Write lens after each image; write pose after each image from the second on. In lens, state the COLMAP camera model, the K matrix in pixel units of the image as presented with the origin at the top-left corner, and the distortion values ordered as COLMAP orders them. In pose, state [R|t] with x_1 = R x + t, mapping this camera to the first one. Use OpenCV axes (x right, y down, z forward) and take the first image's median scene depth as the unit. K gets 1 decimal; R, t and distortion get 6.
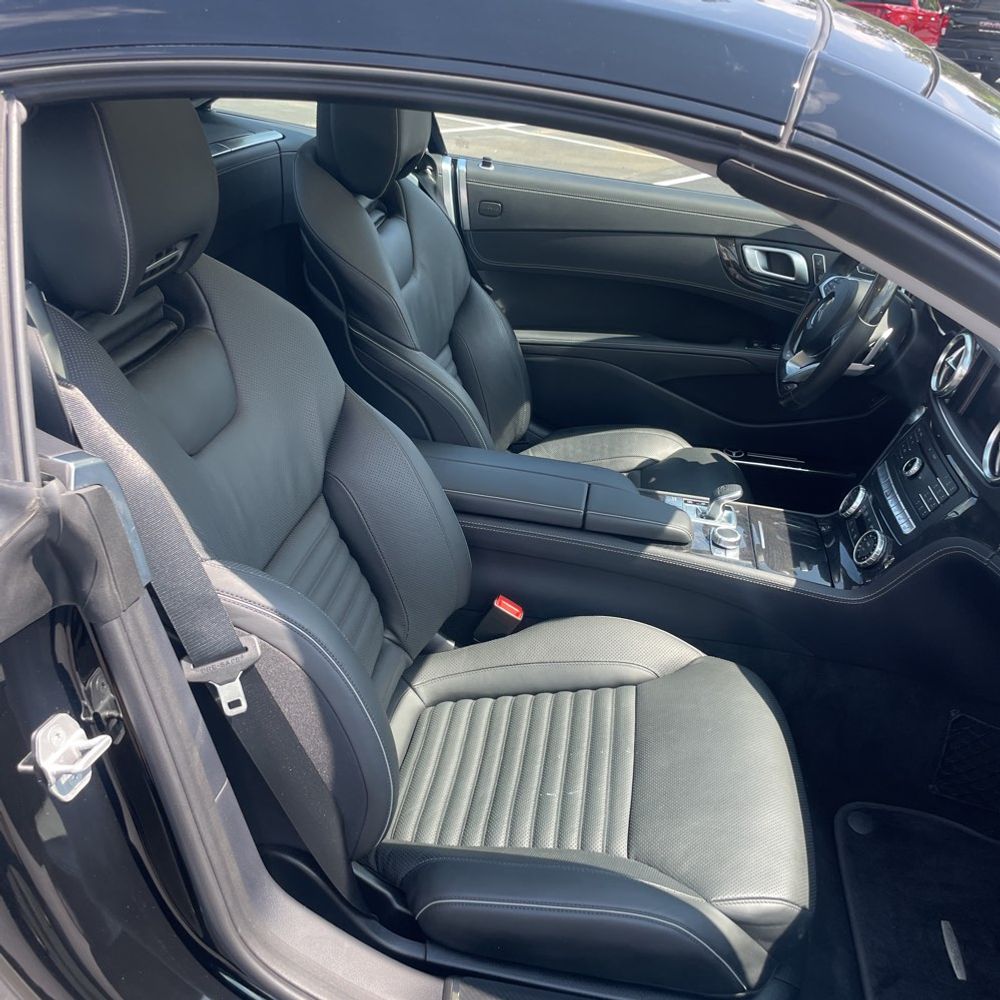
lens RADIAL K [[1033.5, 0, 496.4], [0, 1033.5, 465.7], [0, 0, 1]] dist [0.098856, -0.179548]
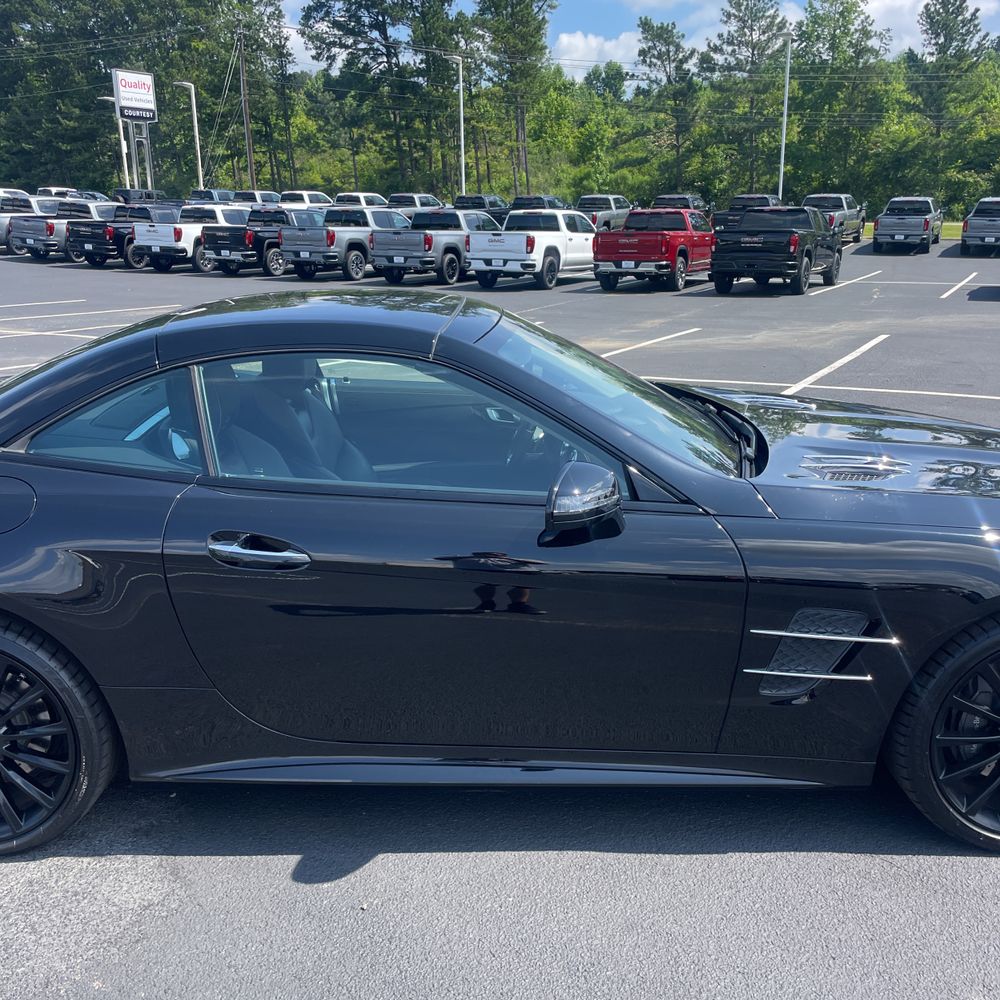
lens RADIAL K [[1002.9, 0, 495.7], [0, 1002.9, 509.1], [0, 0, 1]] dist [0.082040, -0.107552]
pose [[0.986359, -0.115020, 0.117757, 0.016636], [0.132170, 0.979803, -0.150060, 0.249965], [-0.098119, 0.163577, 0.981639, -0.782983]]
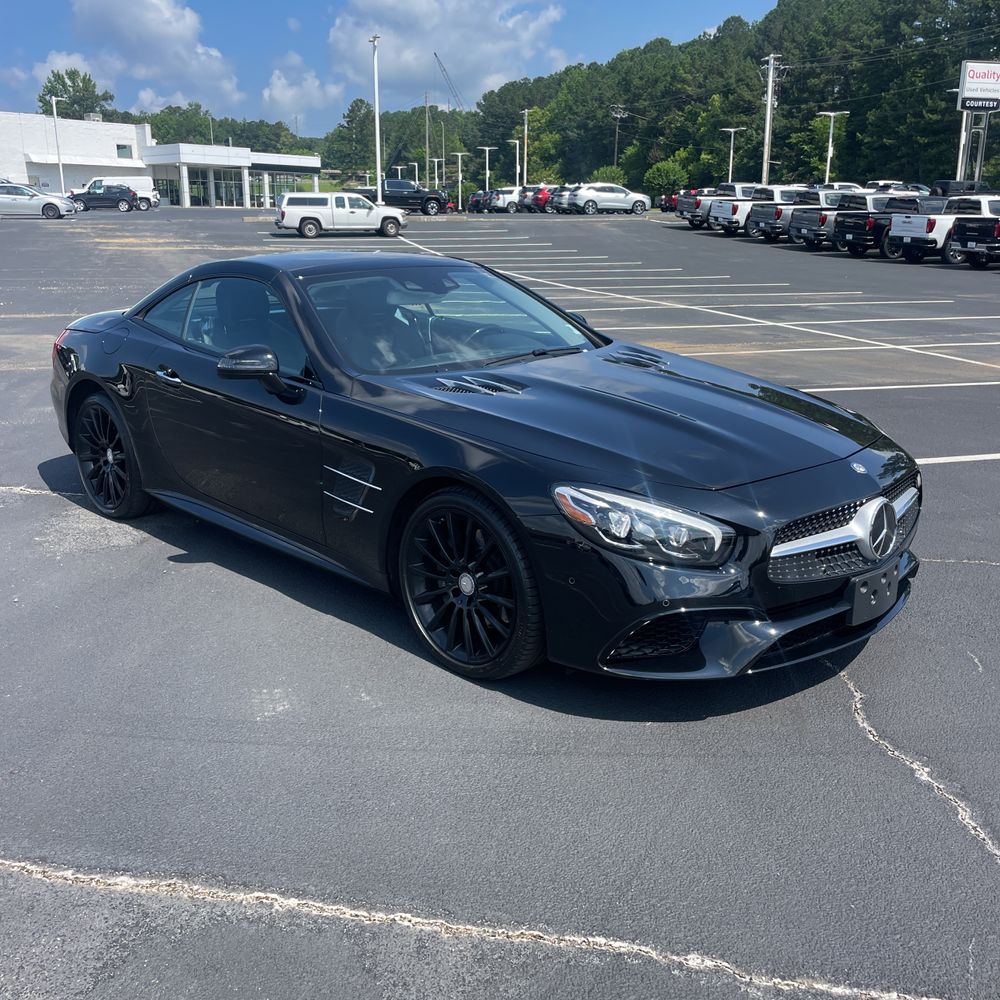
lens RADIAL K [[1022.1, 0, 518.8], [0, 1022.1, 496.3], [0, 0, 1]] dist [0.075287, -0.109945]
pose [[0.808597, 0.090142, -0.581417, 1.748561], [-0.202953, 0.970274, -0.131824, 0.474072], [0.552251, 0.224593, 0.802855, -0.916774]]
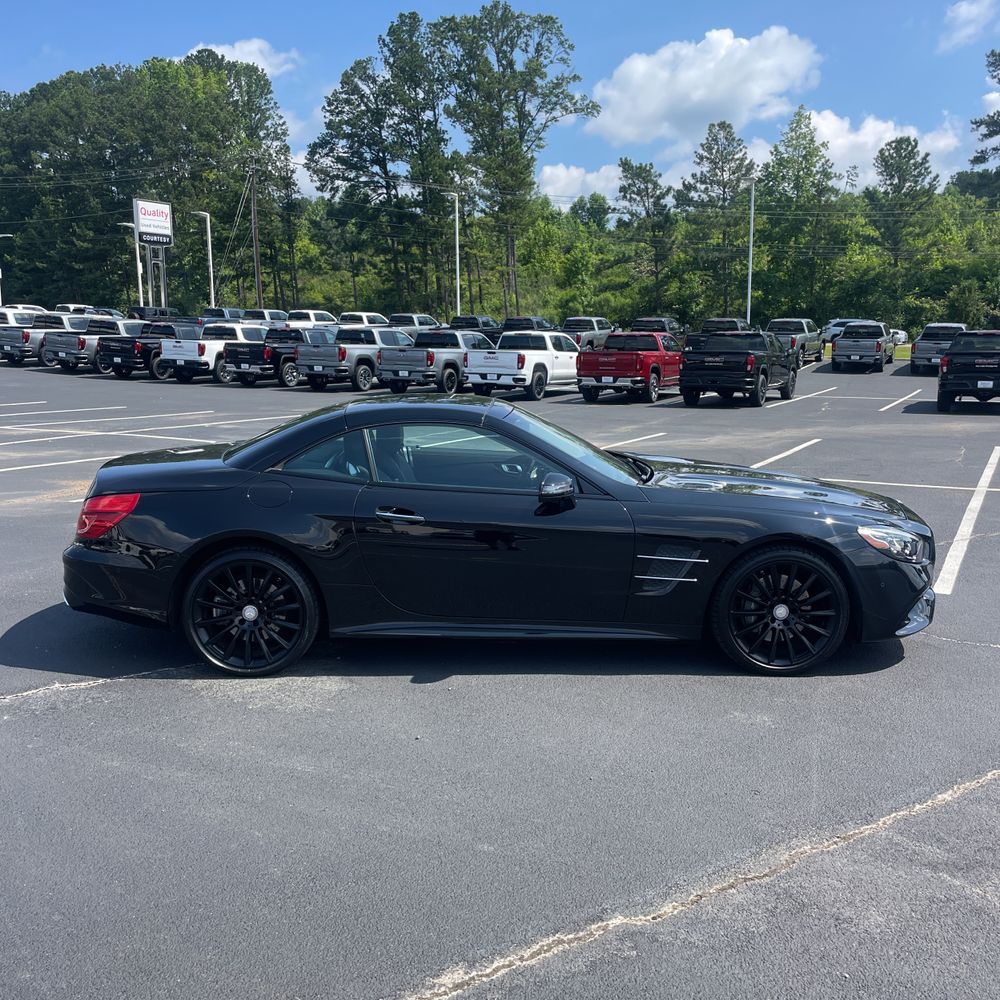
lens RADIAL K [[1007.1, 0, 506.6], [0, 1007.1, 497.9], [0, 0, 1]] dist [0.111316, -0.155379]
pose [[0.983777, -0.094799, 0.152303, -0.225270], [0.132828, 0.955550, -0.263213, 0.699241], [-0.120581, 0.279173, 0.952640, -1.905921]]
